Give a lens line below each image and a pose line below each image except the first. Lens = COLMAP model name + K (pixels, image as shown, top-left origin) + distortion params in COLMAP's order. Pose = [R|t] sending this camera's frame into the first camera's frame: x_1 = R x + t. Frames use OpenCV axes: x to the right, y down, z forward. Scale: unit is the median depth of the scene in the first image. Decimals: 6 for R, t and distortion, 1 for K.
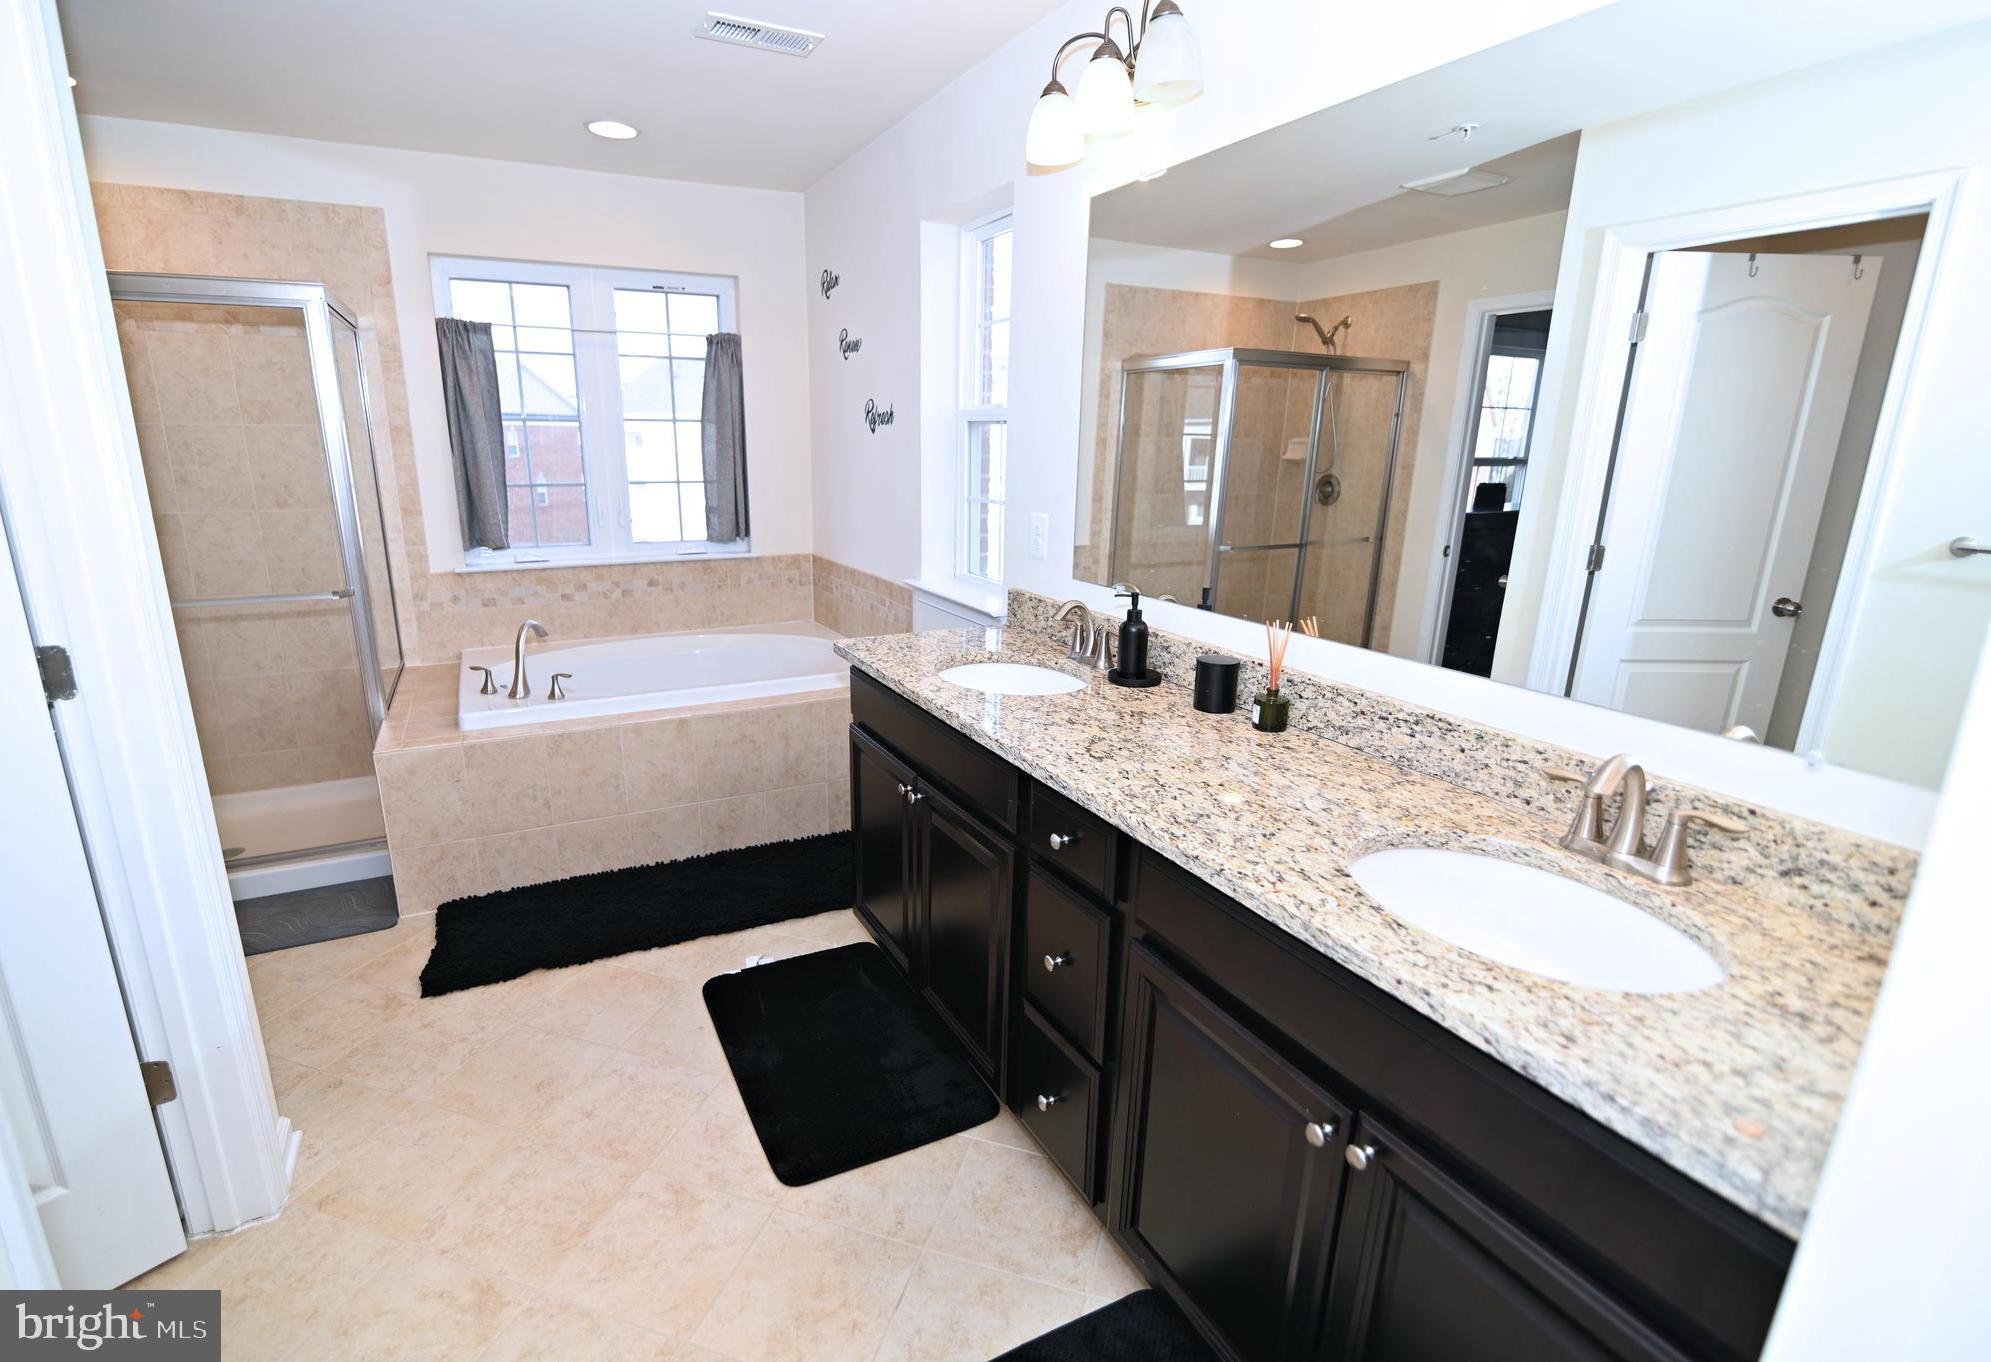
lens RADIAL K [[916.7, 0, 979.7], [0, 916.7, 683.1], [0, 0, 1]] dist [-0.013389, -0.000410]
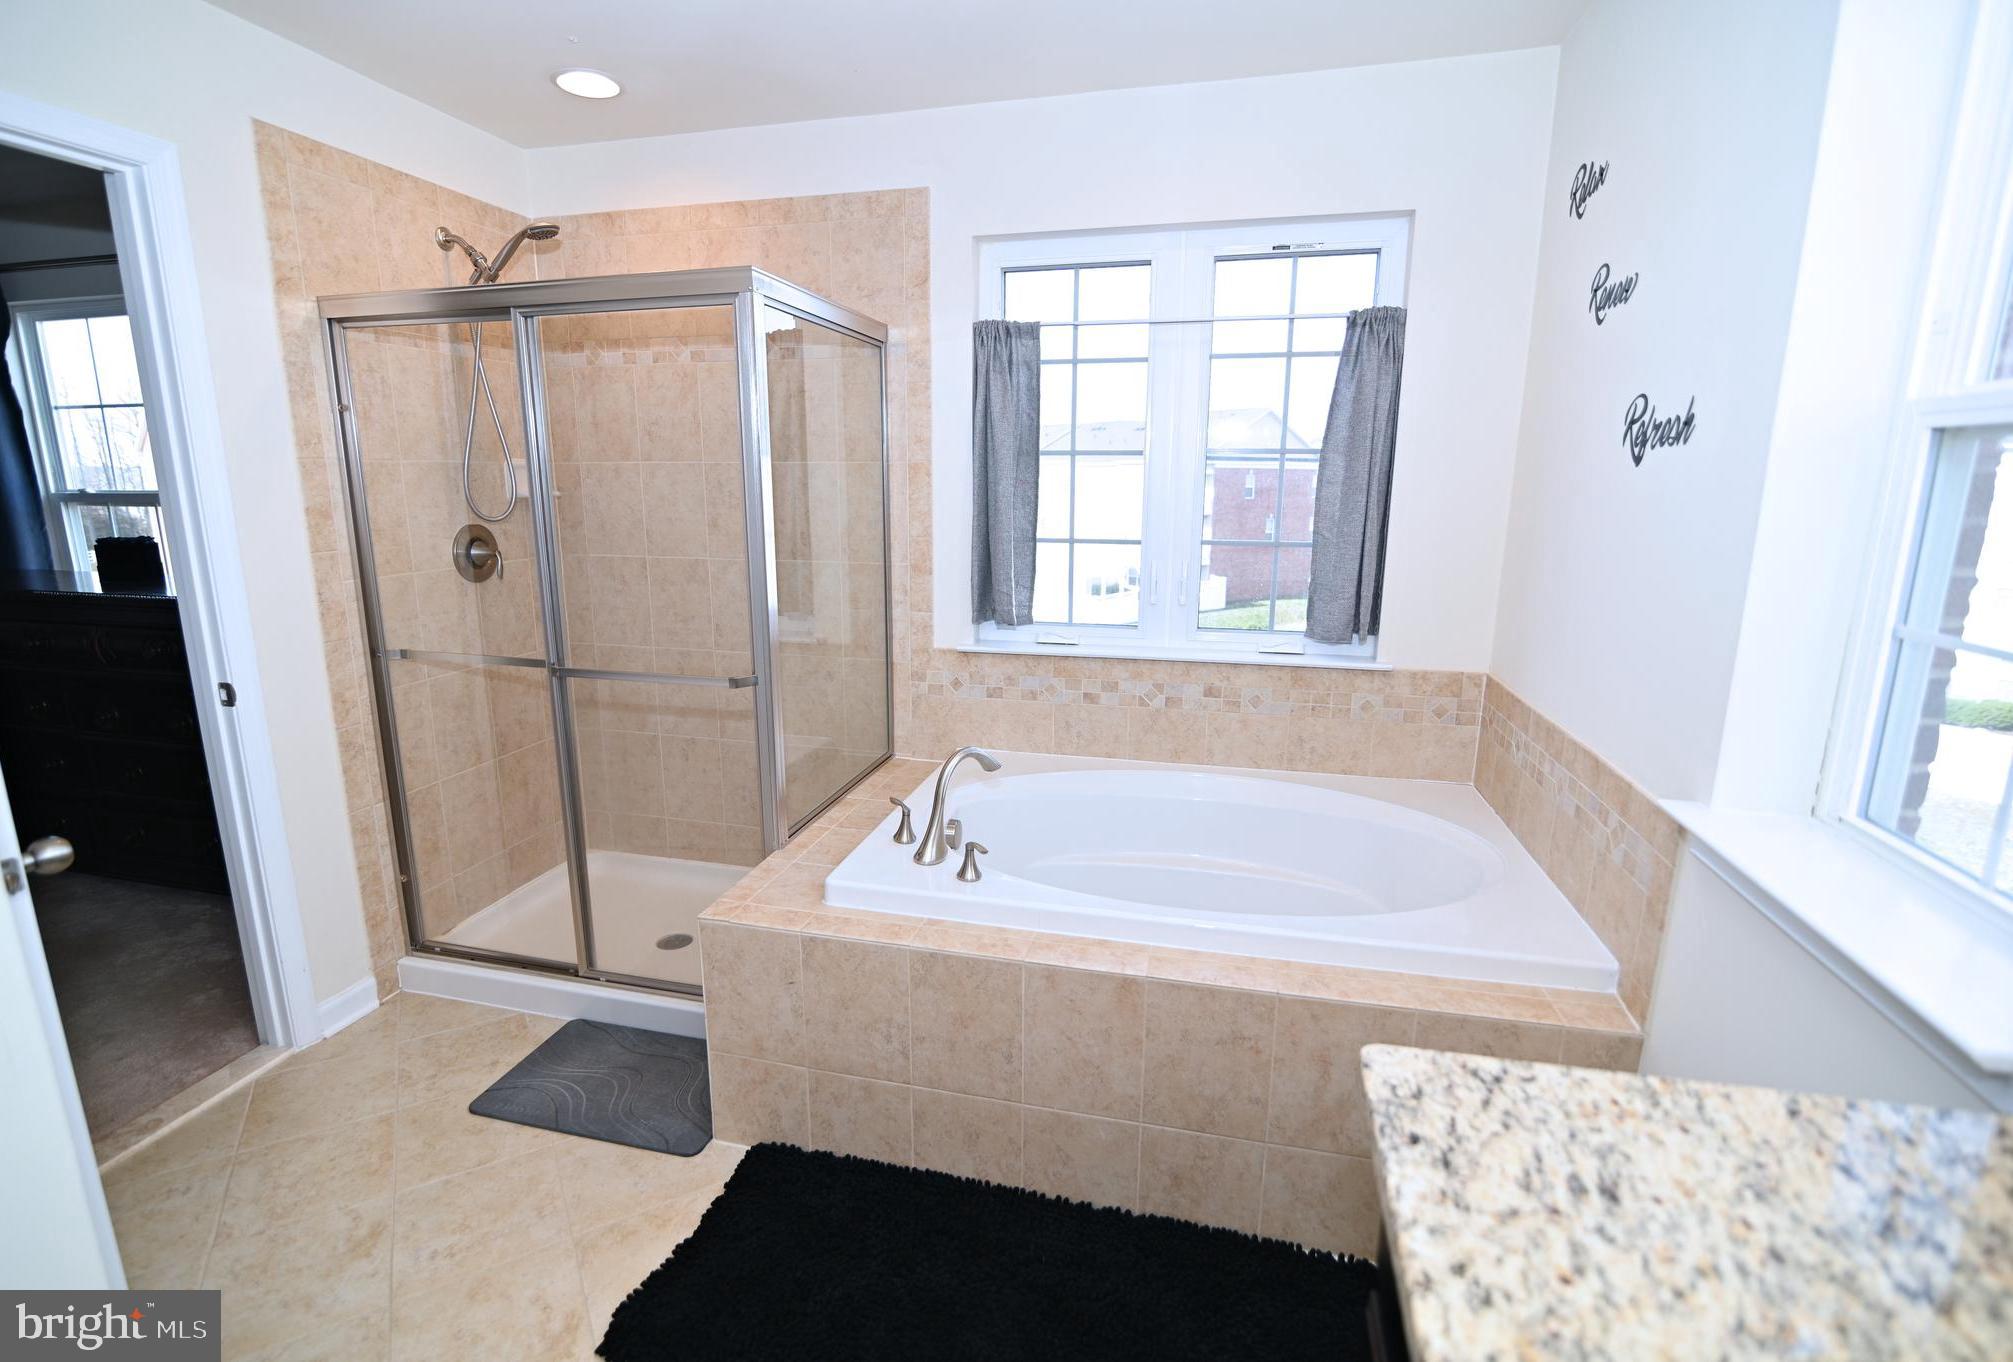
lens RADIAL K [[924.9, 0, 992.5], [0, 924.9, 672.7], [0, 0, 1]] dist [-0.024671, -0.000522]
pose [[0.739653, 0.131644, -0.659987, -0.038356], [-0.169752, 0.985467, 0.006323, -0.116200], [0.651228, 0.107358, 0.751250, 0.450113]]
